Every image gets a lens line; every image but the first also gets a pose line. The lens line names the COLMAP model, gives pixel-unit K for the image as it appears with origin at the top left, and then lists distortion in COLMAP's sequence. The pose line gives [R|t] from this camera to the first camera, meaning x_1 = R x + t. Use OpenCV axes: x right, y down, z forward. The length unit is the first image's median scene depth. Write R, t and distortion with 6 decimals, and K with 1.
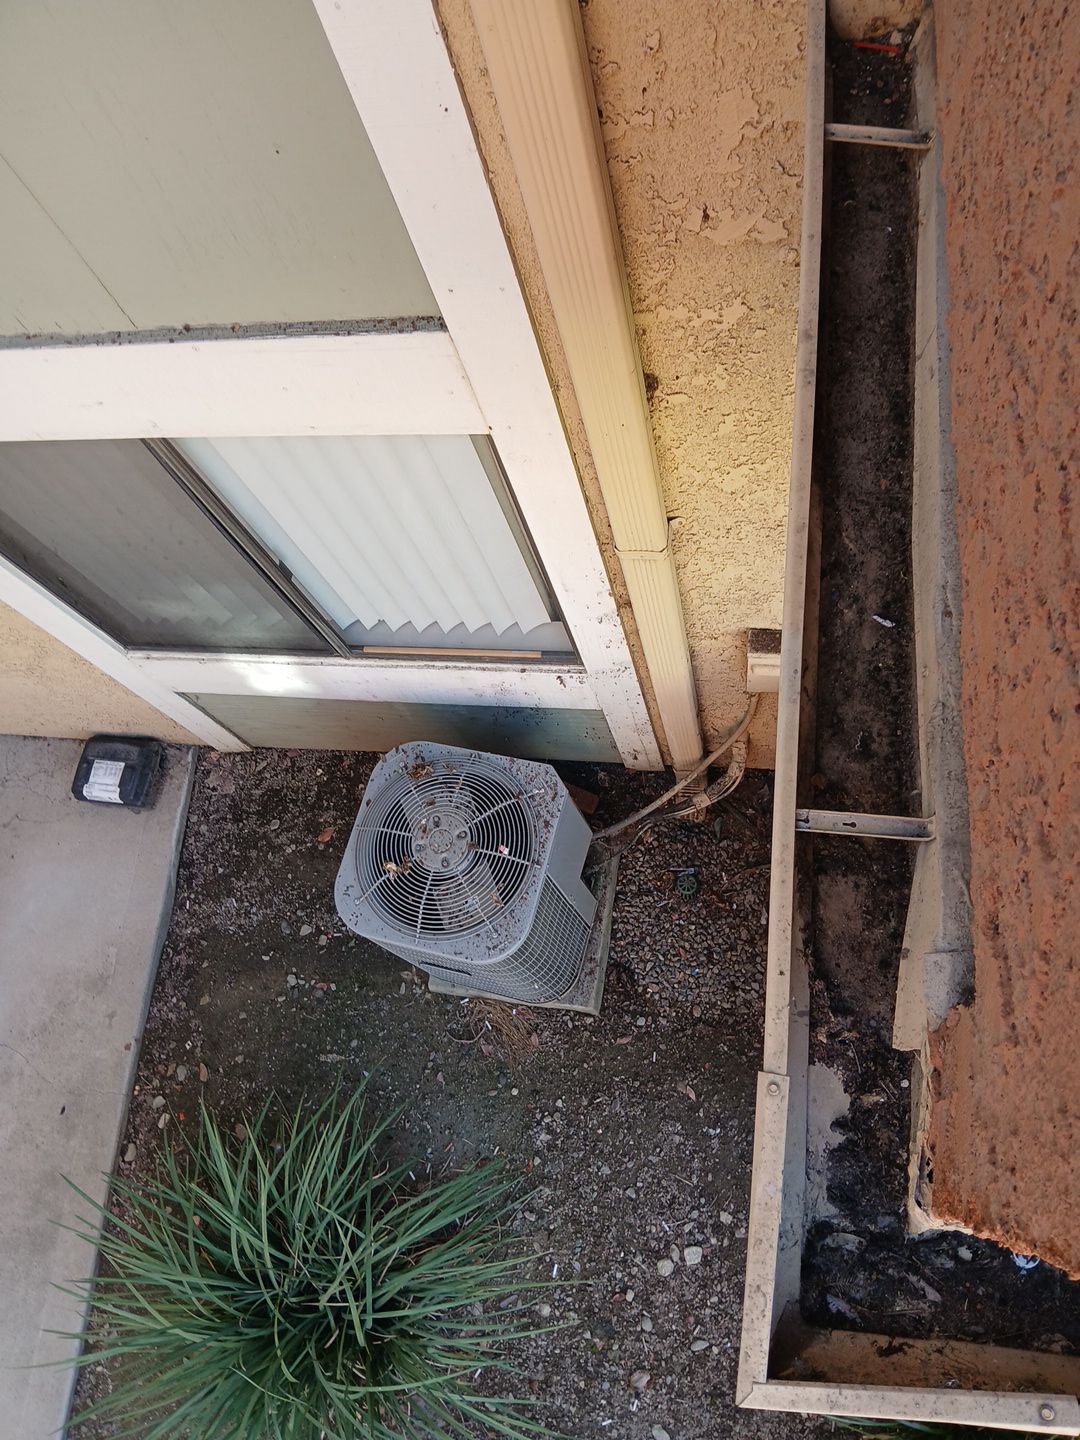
lens RADIAL K [[1378.1, 0, 446.9], [0, 1378.1, 790.3], [0, 0, 1]] dist [0.095386, -0.250472]
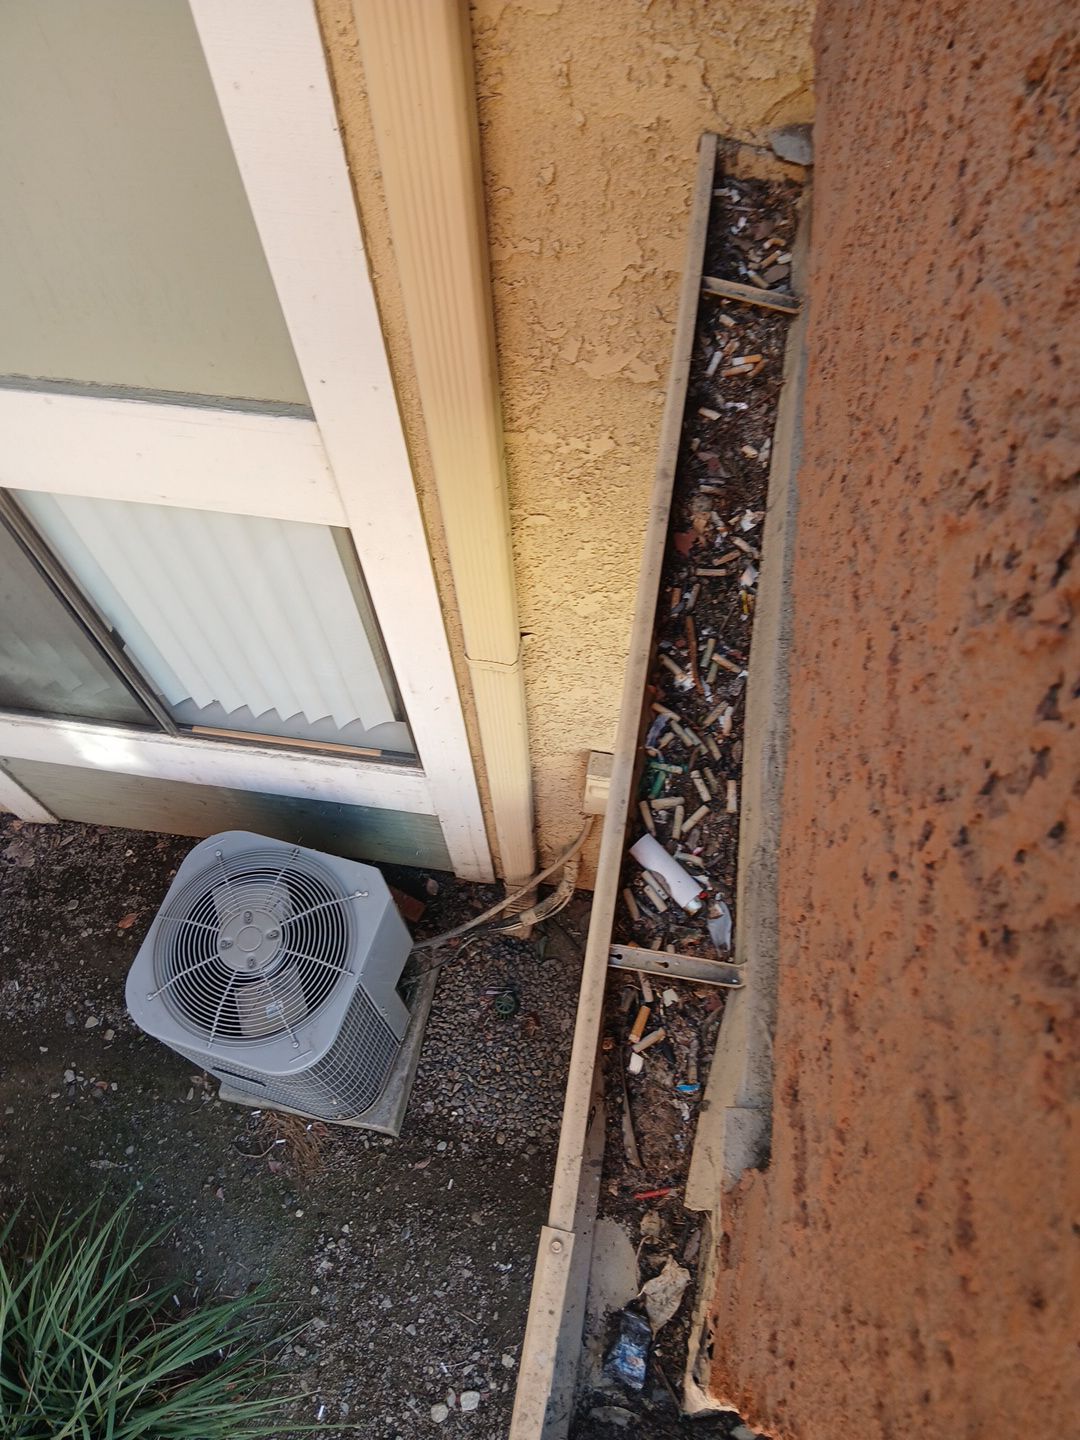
lens RADIAL K [[1179.0, 0, 539.4], [0, 1179.0, 765.0], [0, 0, 1]] dist [0.044399, -0.081437]
pose [[0.986198, 0.104291, 0.128598, 0.074831], [-0.093904, 0.992001, -0.084361, -0.031559], [-0.136367, 0.071121, 0.988102, 0.163314]]
